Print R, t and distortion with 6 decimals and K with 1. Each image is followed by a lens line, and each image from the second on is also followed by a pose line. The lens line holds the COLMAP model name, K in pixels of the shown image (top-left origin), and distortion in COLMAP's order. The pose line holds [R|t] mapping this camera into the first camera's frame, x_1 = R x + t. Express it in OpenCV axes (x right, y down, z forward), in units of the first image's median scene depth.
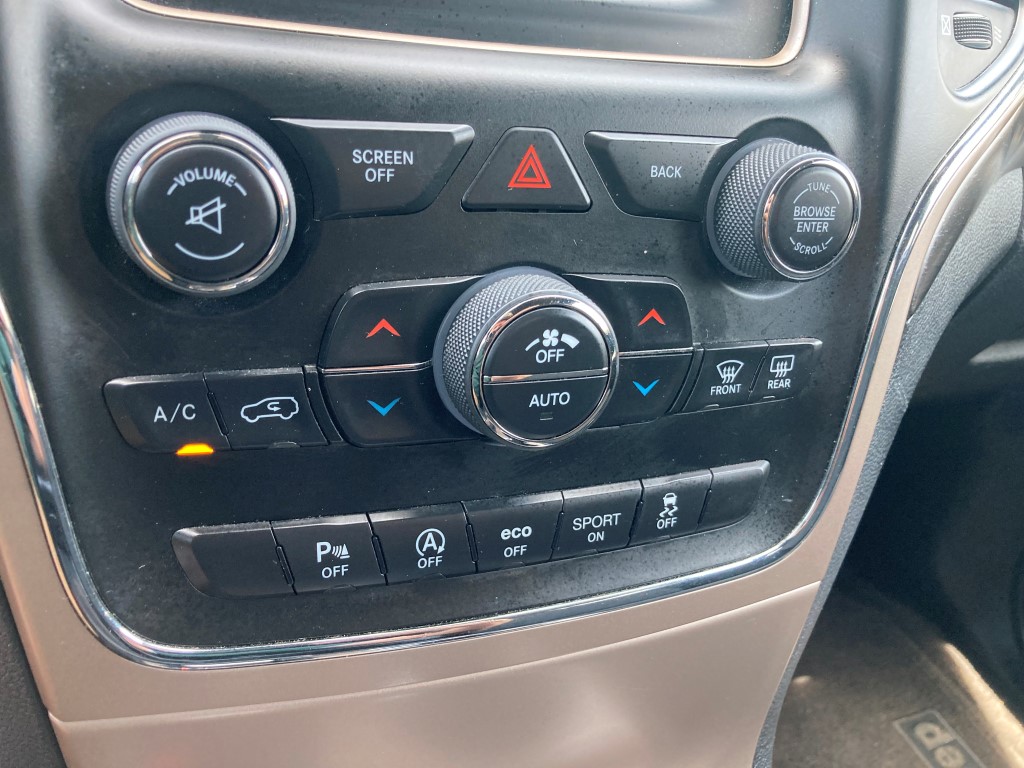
lens RADIAL K [[875.9, 0, 512.0], [0, 875.9, 384.0], [0, 0, 1]] dist [0.004505, 0.022109]
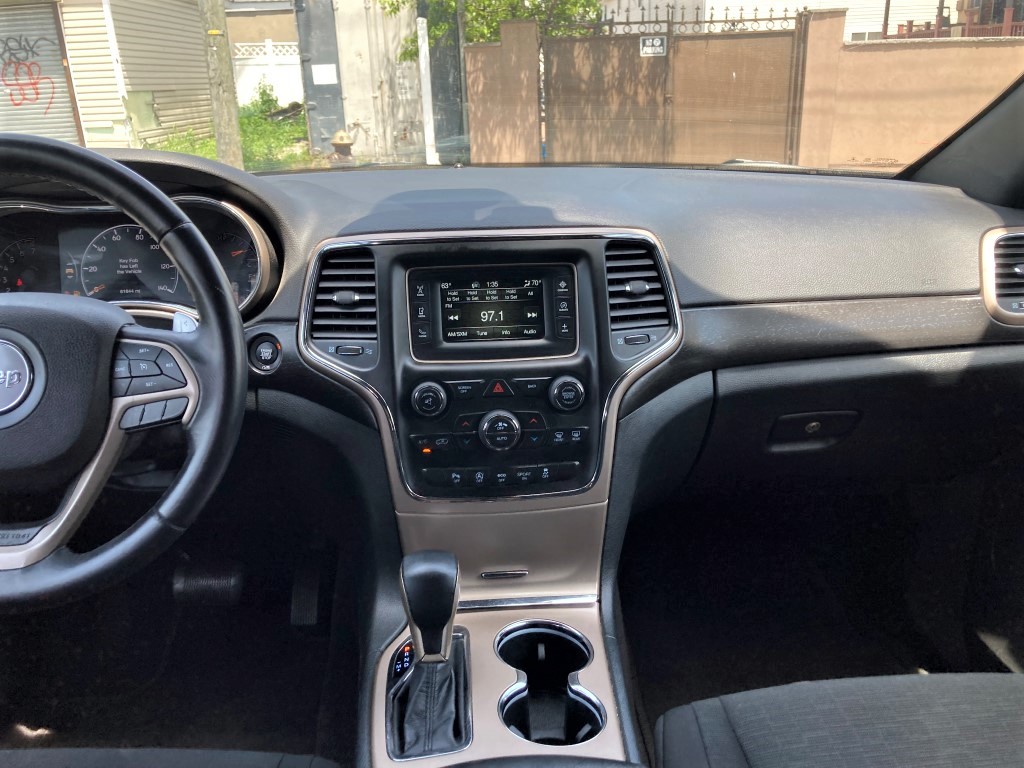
lens RADIAL K [[847.4, 0, 512.0], [0, 847.4, 384.0], [0, 0, 1]] dist [0.005927, 0.014284]
pose [[0.961240, -0.053009, -0.270570, 1.314585], [-0.002146, 0.979876, -0.199597, 0.625460], [0.275705, 0.192442, 0.941782, -3.191735]]
